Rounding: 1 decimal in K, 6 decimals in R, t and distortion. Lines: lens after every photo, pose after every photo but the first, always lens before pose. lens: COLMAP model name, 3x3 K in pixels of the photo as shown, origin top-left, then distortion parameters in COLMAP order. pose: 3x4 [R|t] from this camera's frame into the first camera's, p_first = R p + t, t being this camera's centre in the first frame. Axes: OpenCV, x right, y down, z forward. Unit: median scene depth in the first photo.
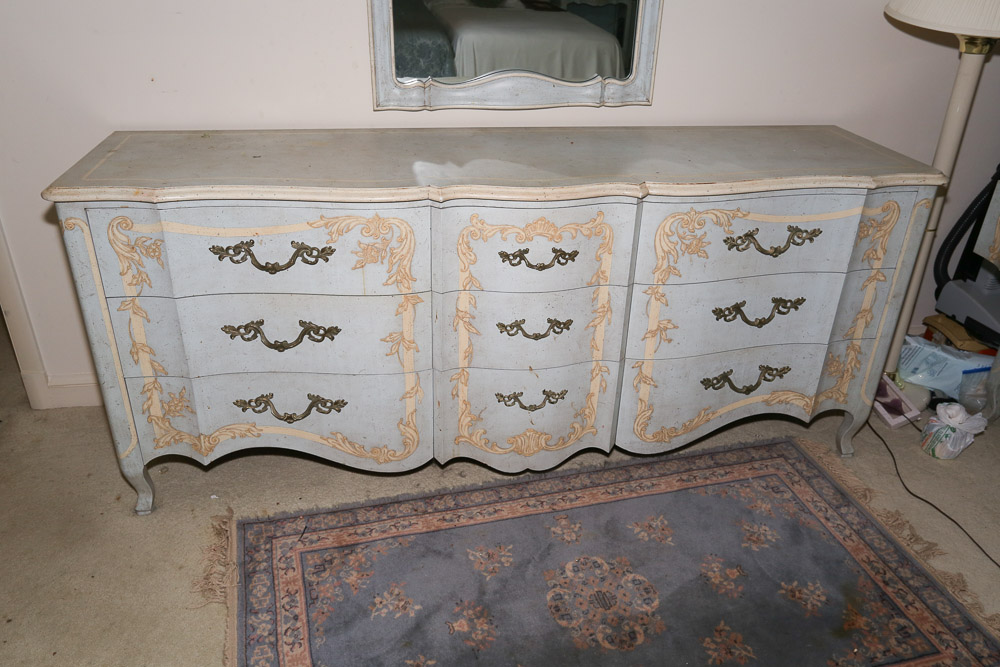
lens RADIAL K [[789.6, 0, 497.9], [0, 789.6, 336.9], [0, 0, 1]] dist [-0.024889, 0.027893]
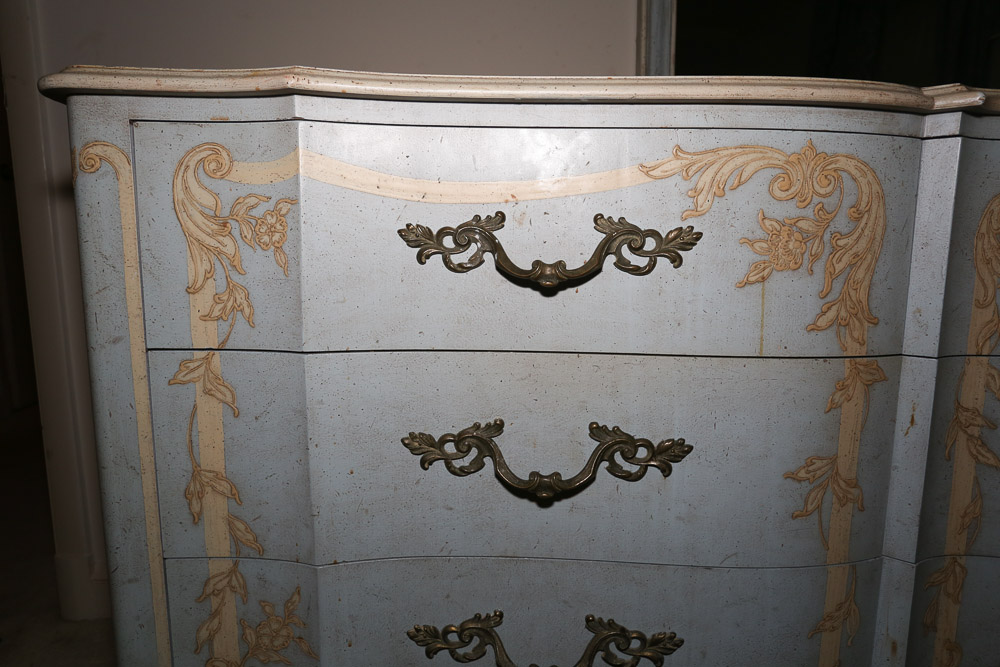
lens RADIAL K [[642.8, 0, 498.6], [0, 642.8, 335.4], [0, 0, 1]] dist [-0.059815, 0.017319]
pose [[0.995412, -0.008365, -0.095310, -0.261373], [-0.024807, 0.939538, -0.341546, 0.050246], [0.092405, 0.342344, 0.935020, 0.653994]]
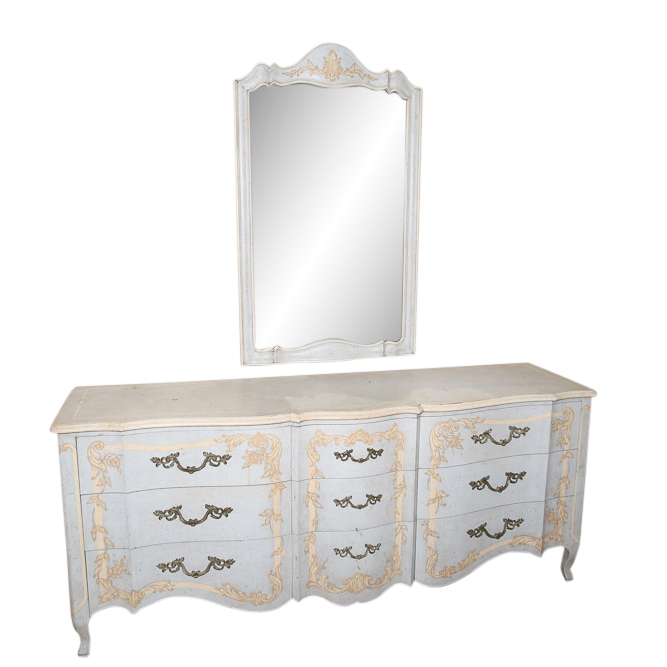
lens RADIAL K [[657.1, 0, 334.7], [0, 657.1, 333.6], [0, 0, 1]] dist [-0.050803, 0.000000]
pose [[0.994779, -0.037381, 0.094960, -0.108732], [0.063946, 0.953497, -0.294542, 0.050771], [-0.079534, 0.299077, 0.950909, -0.308733]]
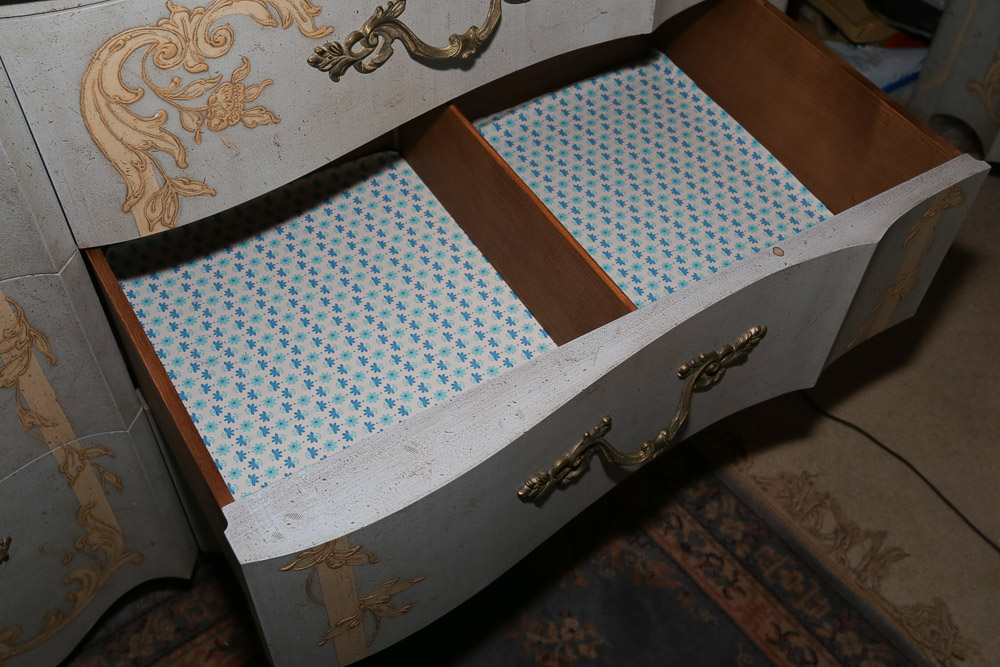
lens RADIAL K [[1077.1, 0, 533.8], [0, 1077.1, 317.0], [0, 0, 1]] dist [0.027747, 0.000000]
pose [[0.921047, -0.297831, 0.250937, 0.229597], [0.182731, 0.899494, 0.396887, -0.190041], [-0.343922, -0.319698, 0.882899, 0.540679]]
